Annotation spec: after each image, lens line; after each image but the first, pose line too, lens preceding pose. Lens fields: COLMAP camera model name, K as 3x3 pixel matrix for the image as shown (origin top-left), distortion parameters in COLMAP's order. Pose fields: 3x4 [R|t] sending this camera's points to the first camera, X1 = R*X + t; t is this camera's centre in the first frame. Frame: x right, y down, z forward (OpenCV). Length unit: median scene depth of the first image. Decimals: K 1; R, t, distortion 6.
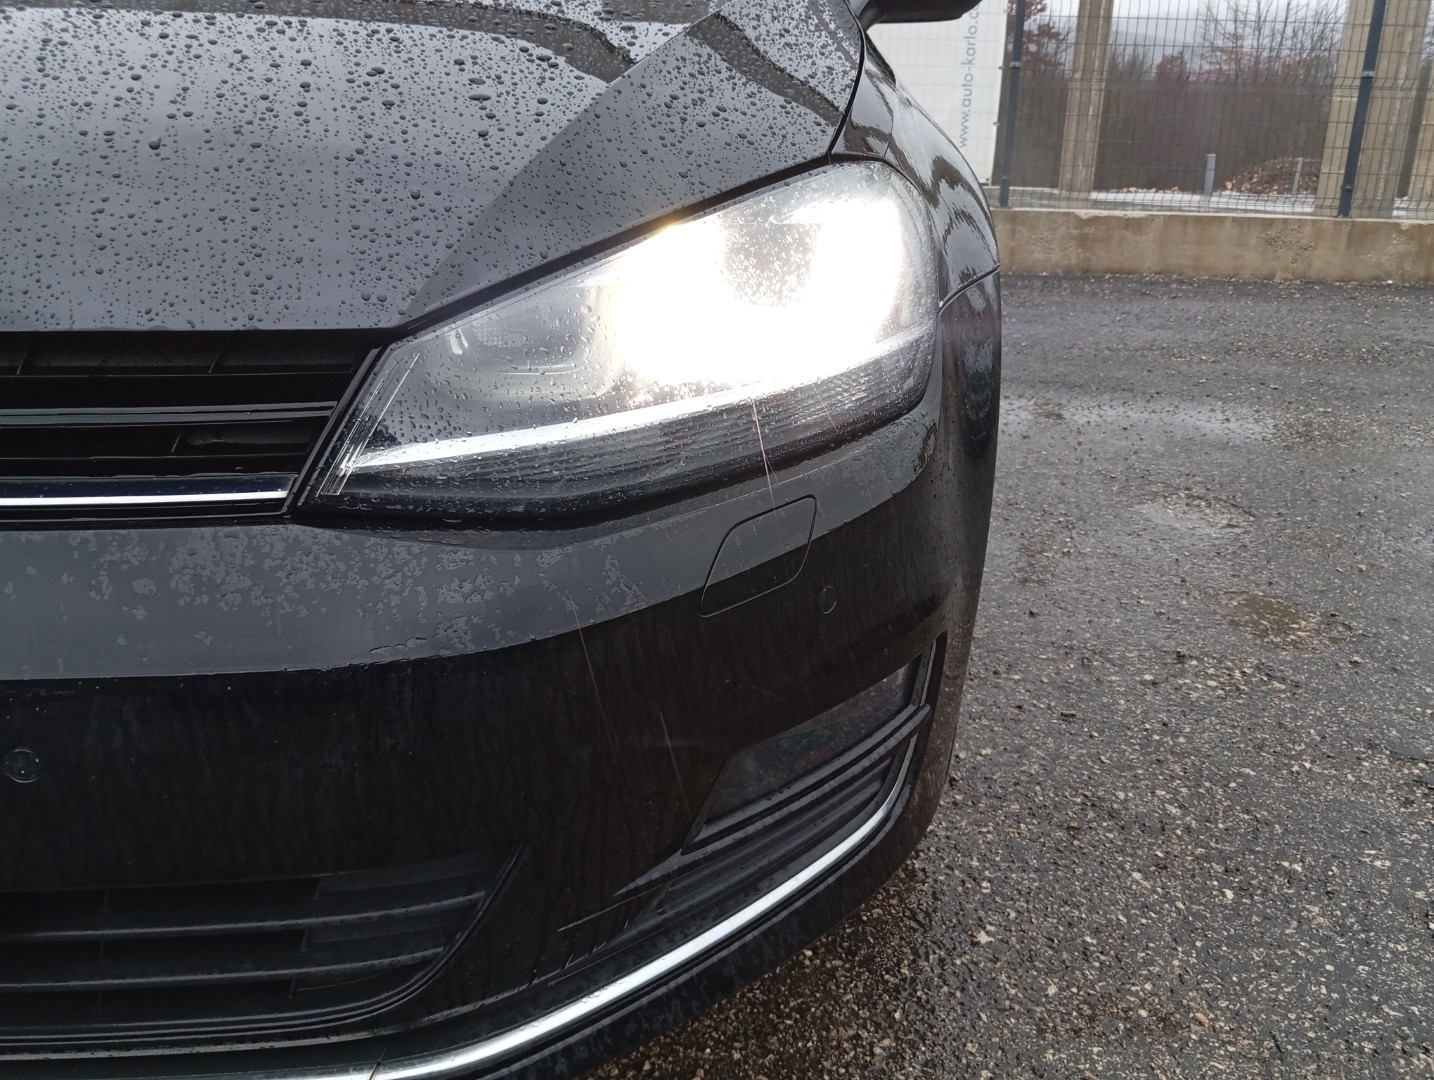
lens RADIAL K [[1238.3, 0, 717.0], [0, 1238.3, 540.0], [0, 0, 1]] dist [0.014010, -0.010531]
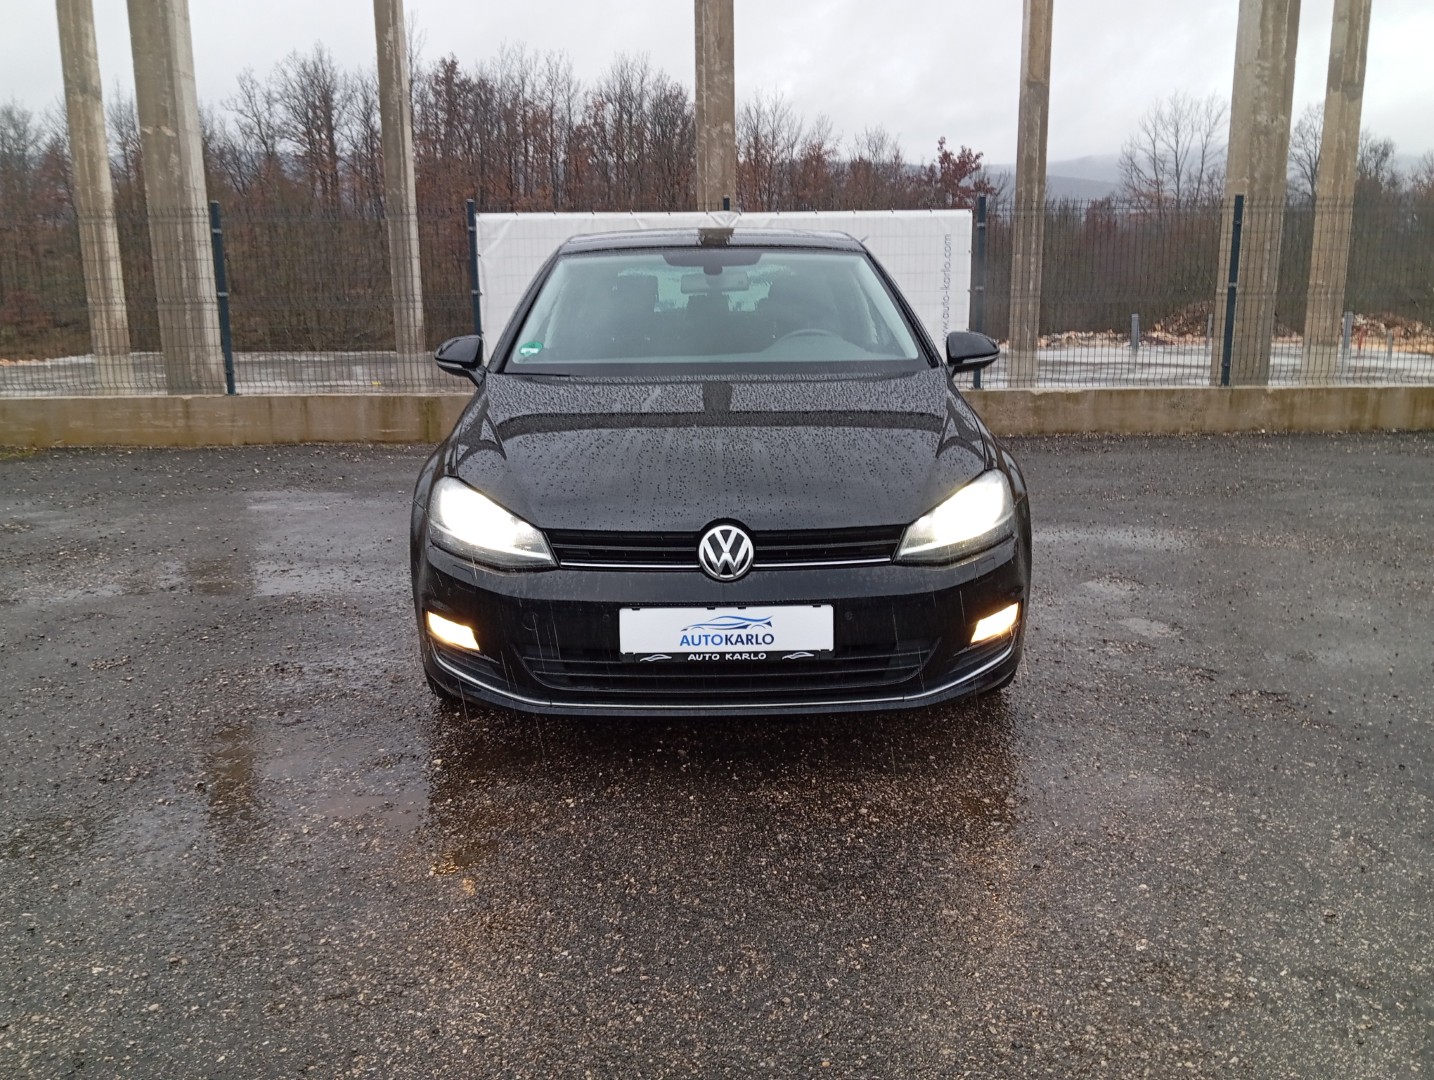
lens RADIAL K [[1213.6, 0, 711.4], [0, 1213.6, 542.8], [0, 0, 1]] dist [0.051168, -0.099001]
pose [[0.998904, -0.041546, 0.021540, -0.100087], [0.043632, 0.993229, -0.107665, 0.032655], [-0.016921, 0.108487, 0.993954, -0.317473]]
